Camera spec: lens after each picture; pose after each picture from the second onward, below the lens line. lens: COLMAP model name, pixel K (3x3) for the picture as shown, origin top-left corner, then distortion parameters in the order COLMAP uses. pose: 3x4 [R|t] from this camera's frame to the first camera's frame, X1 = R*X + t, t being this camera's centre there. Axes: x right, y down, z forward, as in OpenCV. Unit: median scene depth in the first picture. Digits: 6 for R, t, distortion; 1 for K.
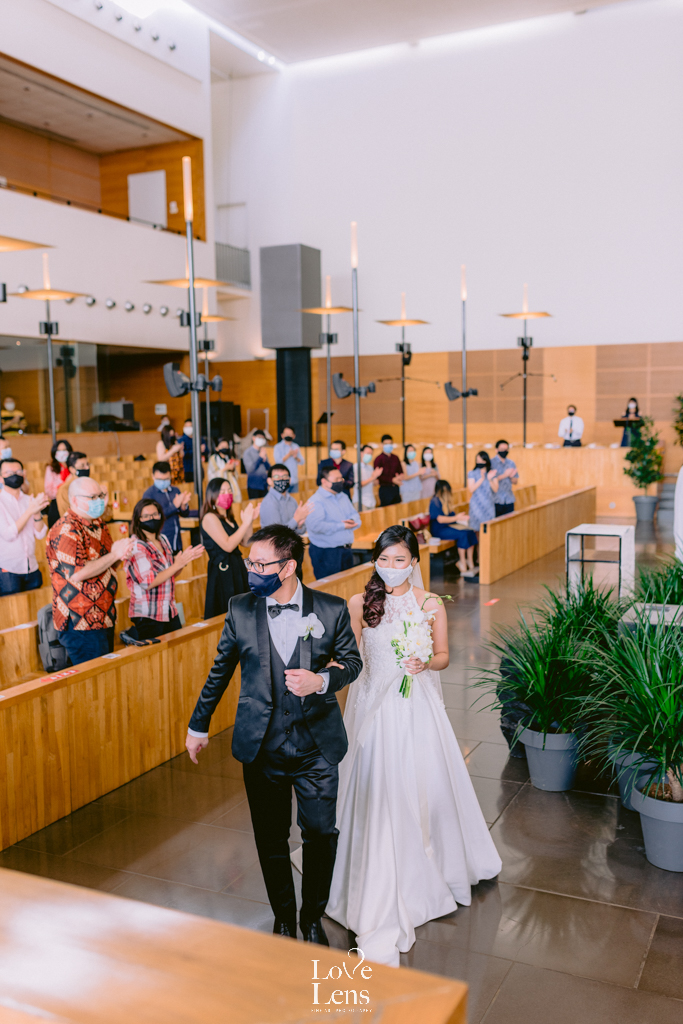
lens RADIAL K [[1009.0, 0, 346.1], [0, 1009.0, 514.5], [0, 0, 1]] dist [-0.002960, 0.000000]
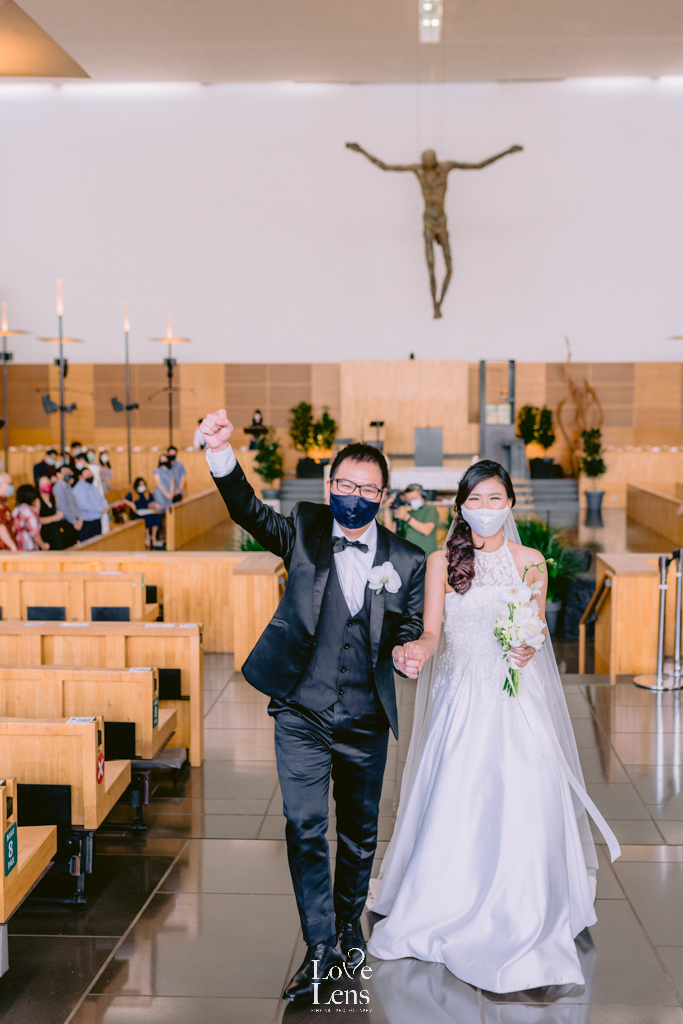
lens RADIAL K [[1009.0, 0, 347.6], [0, 1009.0, 505.0], [0, 0, 1]] dist [-0.002960, 0.000000]
pose [[0.929665, -0.020266, 0.367847, -0.069999], [0.023940, 0.999699, -0.005426, 0.009392], [-0.367626, 0.013851, 0.929870, -0.185177]]
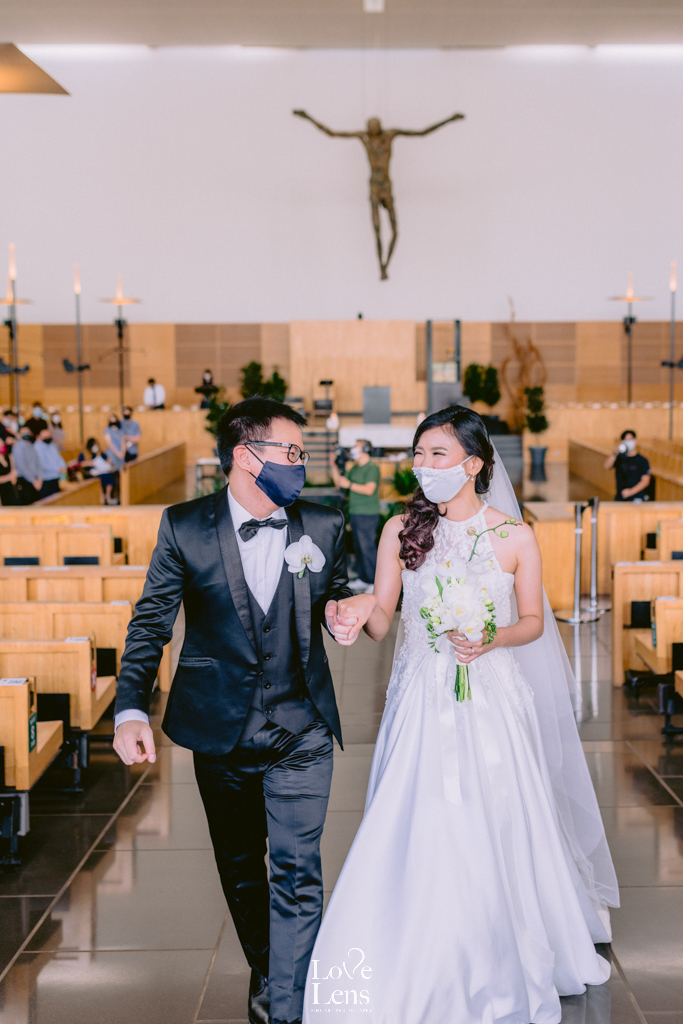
lens RADIAL K [[1009.0, 0, 366.3], [0, 1009.0, 456.0], [0, 0, 1]] dist [-0.002960, 0.000000]
pose [[0.902602, -0.026666, 0.429650, -0.079325], [0.034322, 0.999360, -0.010078, 0.009996], [-0.429106, 0.023843, 0.902939, -0.209461]]
